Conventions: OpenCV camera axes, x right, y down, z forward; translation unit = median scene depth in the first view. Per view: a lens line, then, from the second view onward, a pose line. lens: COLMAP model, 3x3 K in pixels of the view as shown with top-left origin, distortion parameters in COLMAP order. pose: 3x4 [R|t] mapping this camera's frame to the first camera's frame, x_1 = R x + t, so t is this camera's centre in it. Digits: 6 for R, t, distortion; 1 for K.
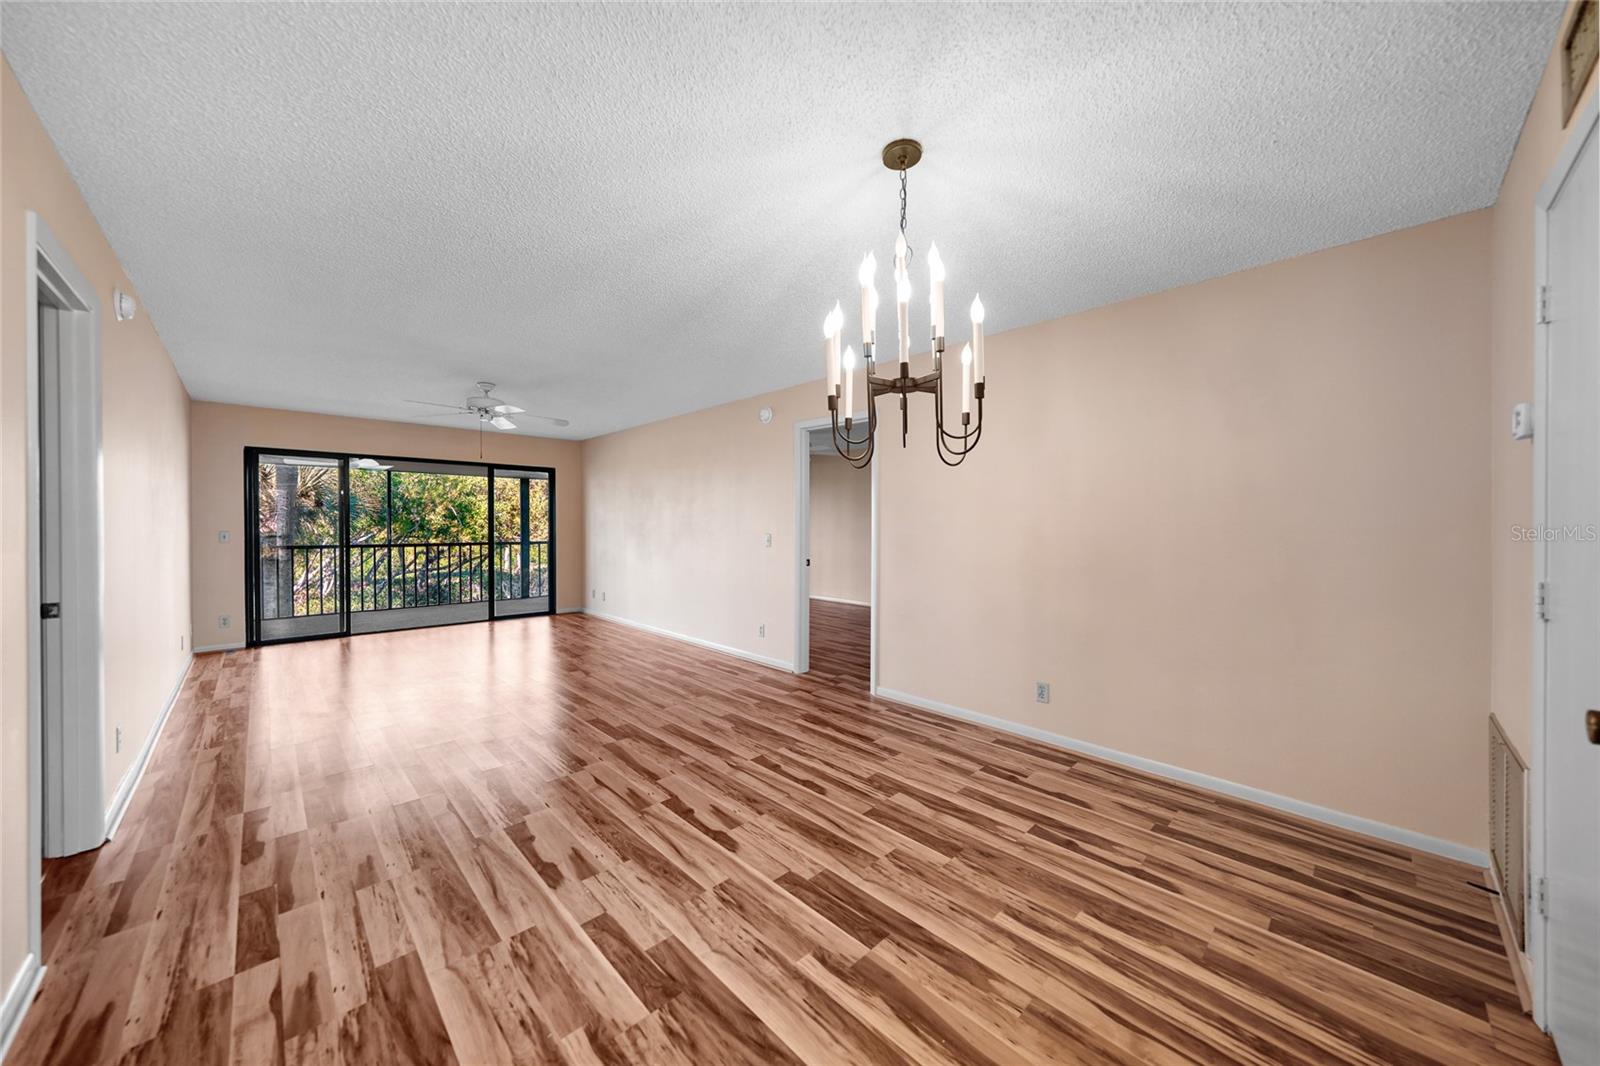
lens RADIAL K [[568.0, 0, 809.9], [0, 568.0, 540.2], [0, 0, 1]] dist [-0.012633, 0.004010]
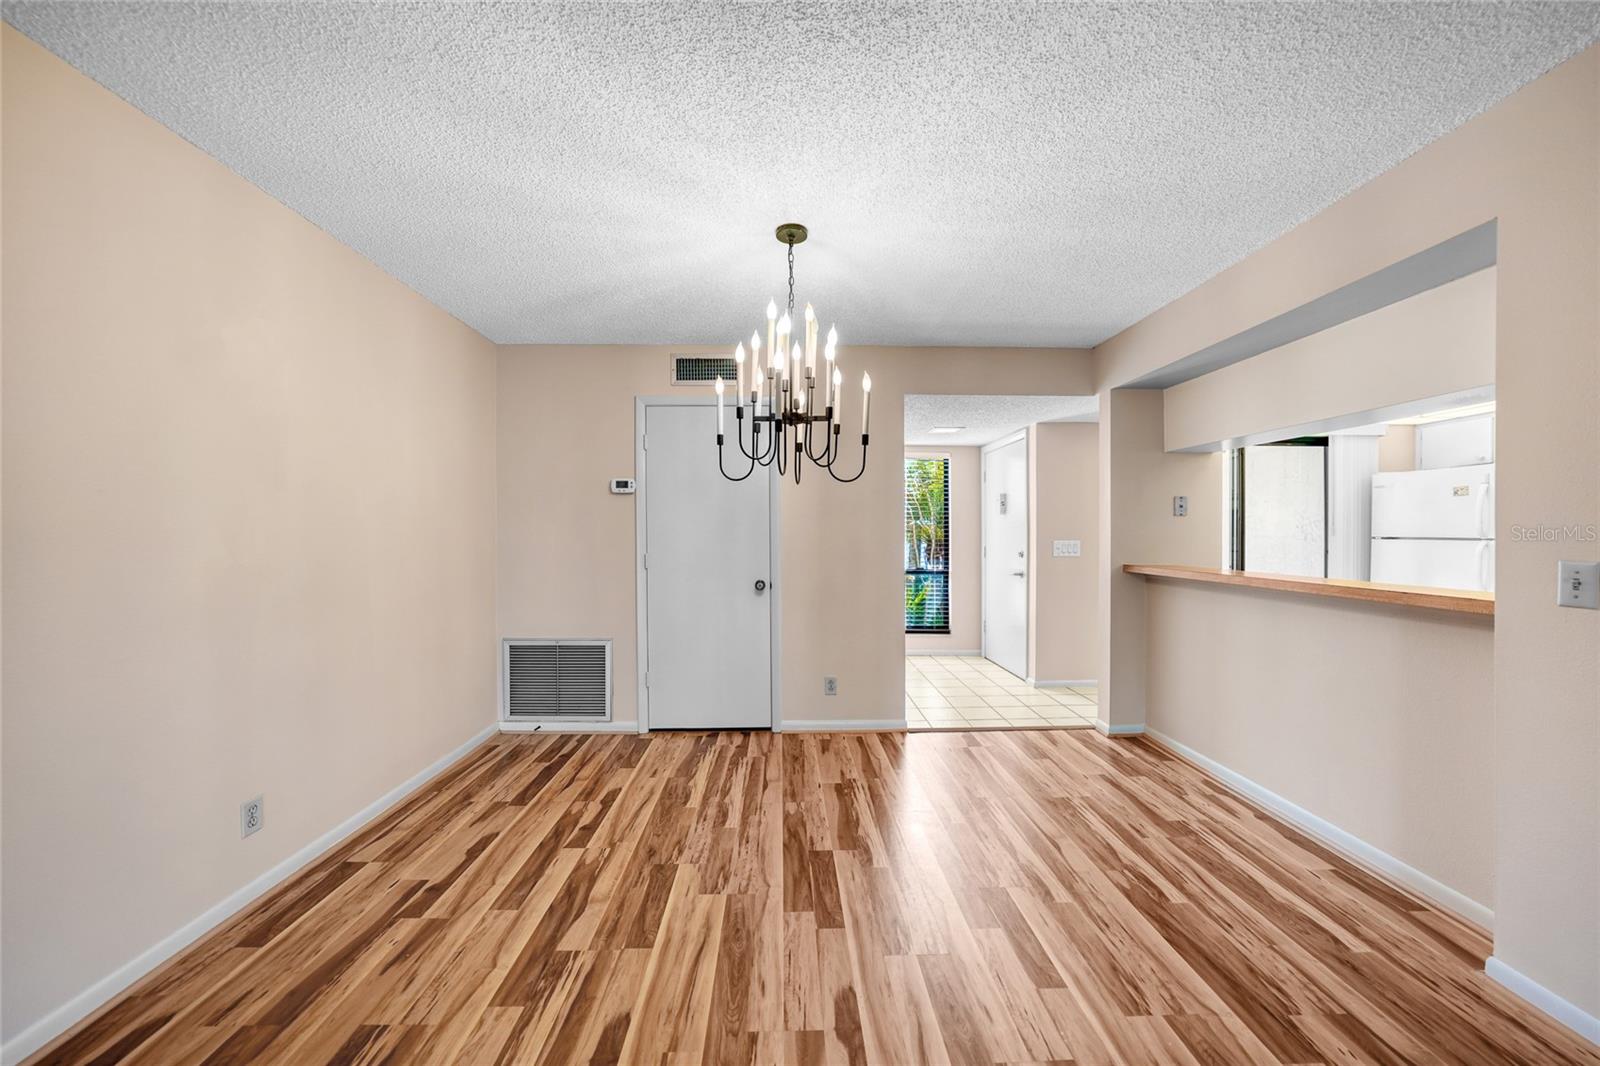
lens RADIAL K [[568.0, 0, 773.3], [0, 568.0, 527.5], [0, 0, 1]] dist [-0.012633, 0.004010]
pose [[-0.705138, -0.002605, 0.709066, -0.460487], [0.011226, 0.999827, 0.014837, -0.035545], [-0.708982, 0.018422, -0.704986, 1.263059]]
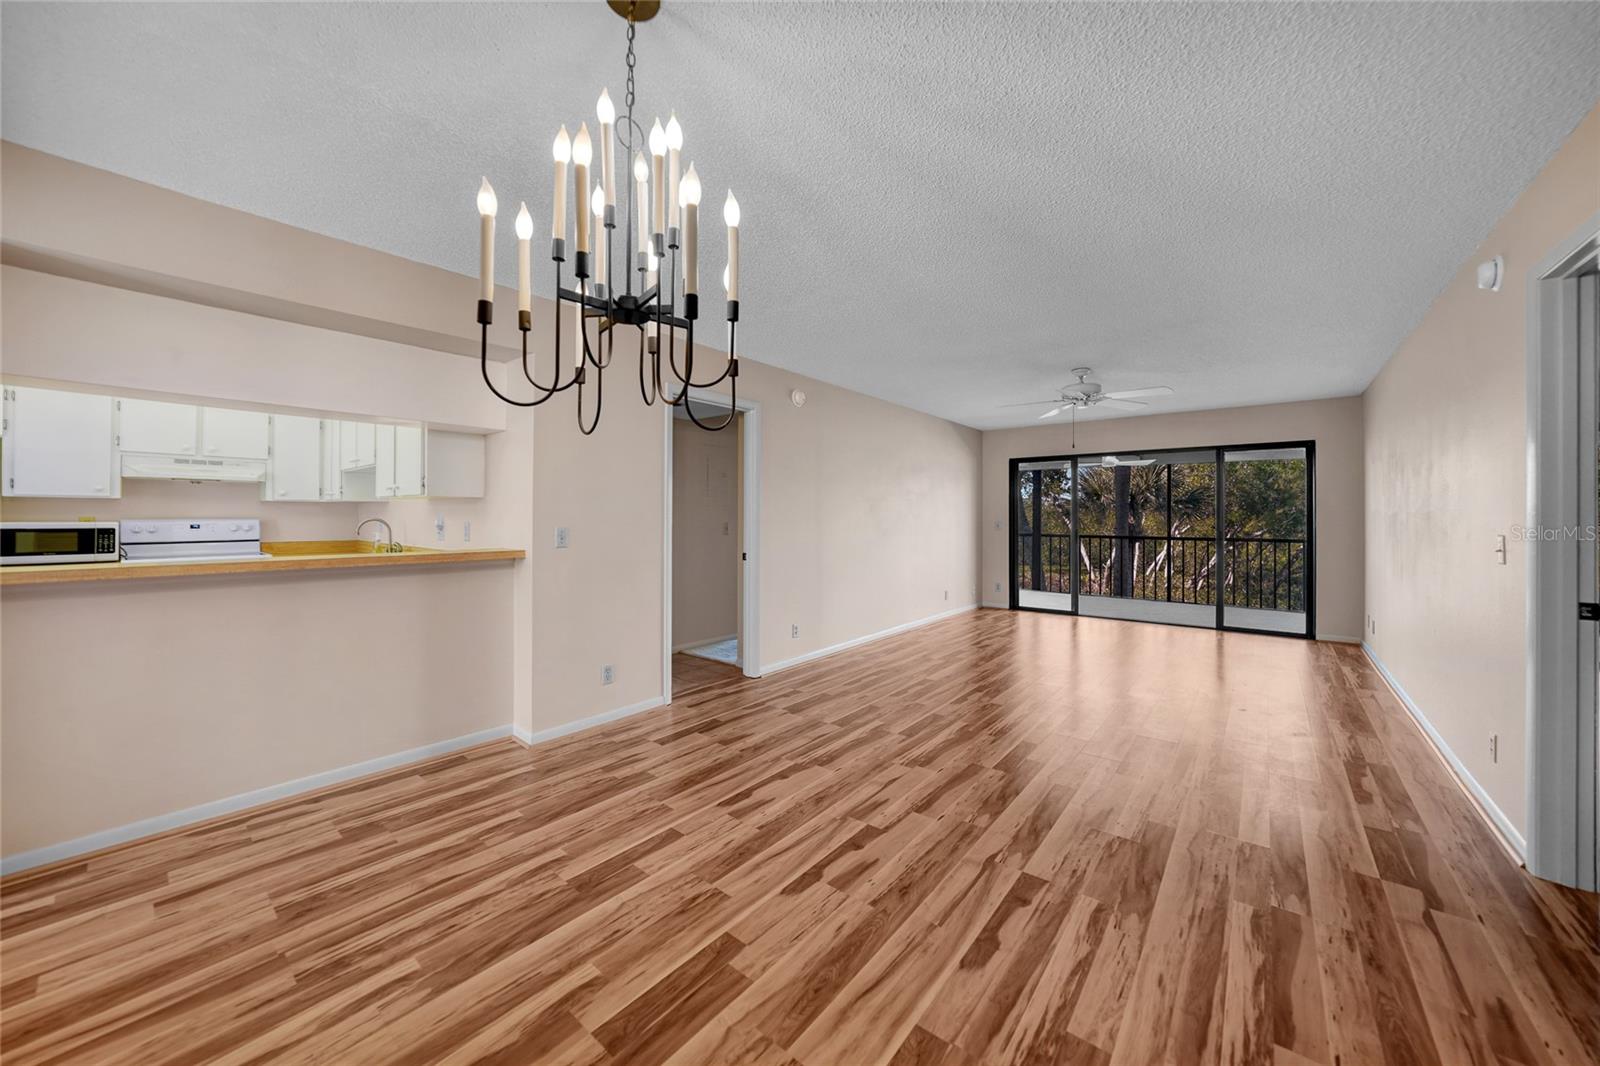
lens RADIAL K [[568.0, 0, 800.6], [0, 568.0, 521.1], [0, 0, 1]] dist [-0.012633, 0.004010]
pose [[0.098125, 0.007408, -0.995147, 0.589703], [-0.028719, 0.999577, 0.004609, -0.020140], [0.994760, 0.028127, 0.098296, 0.749221]]
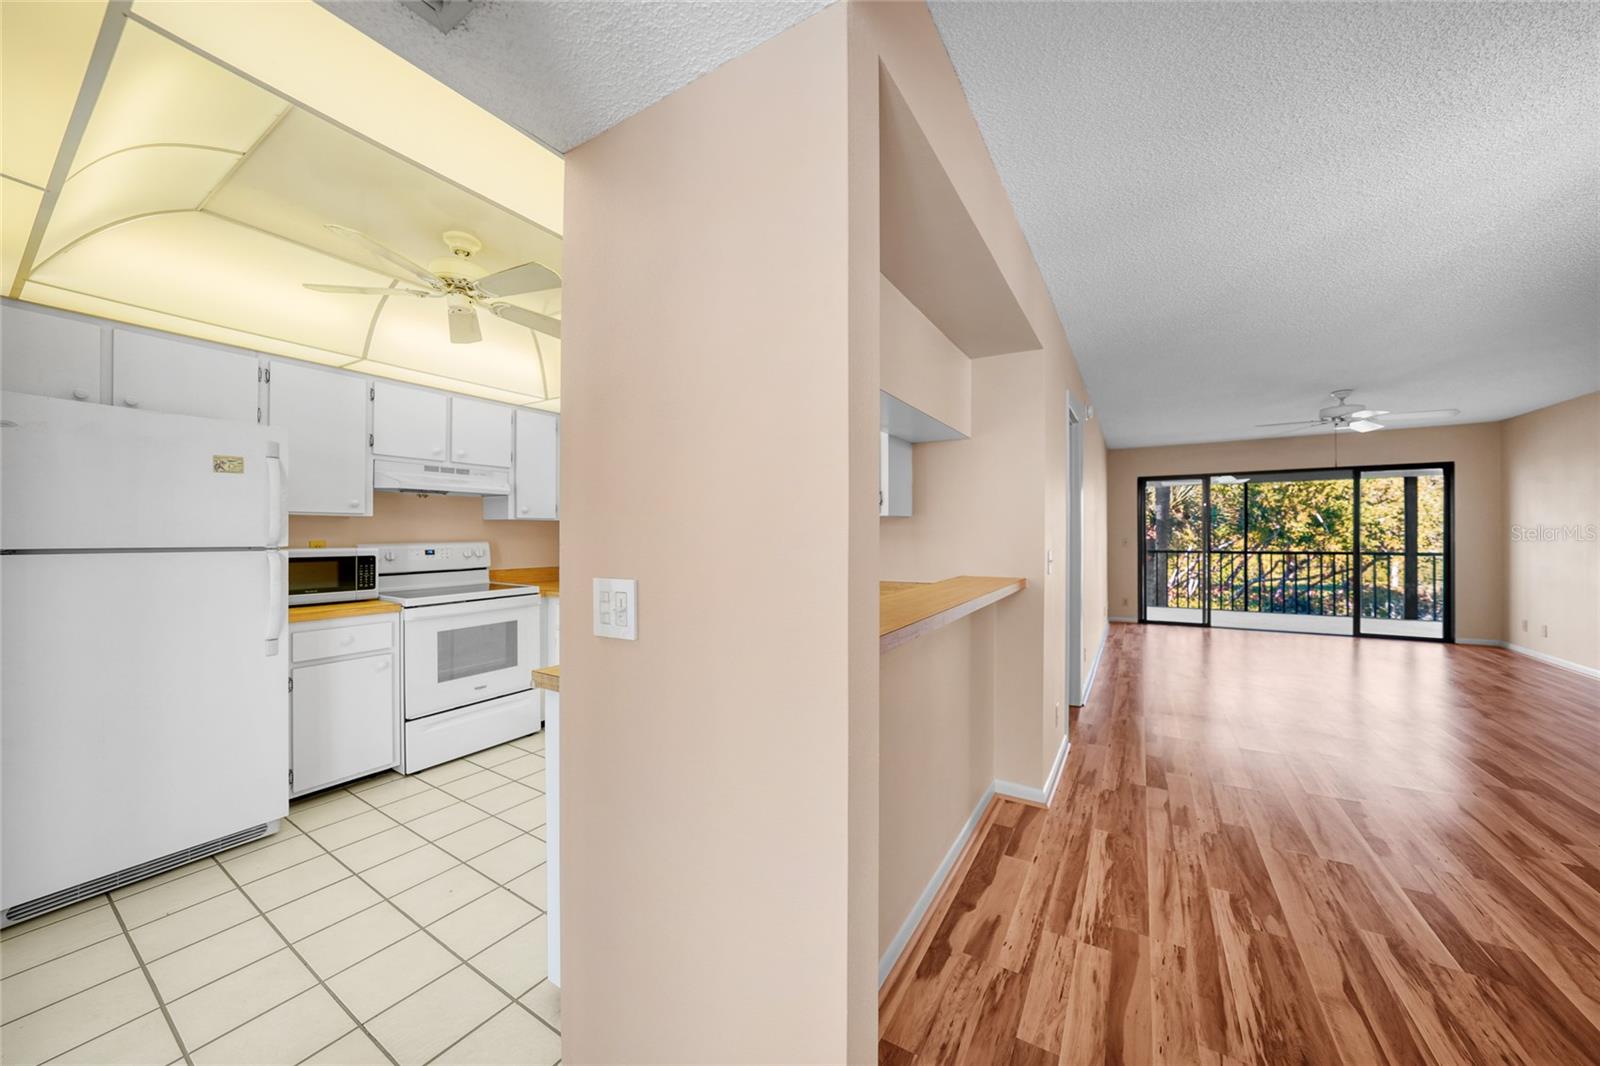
lens RADIAL K [[568.0, 0, 798.9], [0, 568.0, 529.0], [0, 0, 1]] dist [-0.012633, 0.004010]
pose [[0.254306, -0.011403, -0.967056, 0.251755], [-0.021029, 0.999629, -0.017317, 0.004383], [0.966895, 0.024740, 0.253972, -0.310289]]
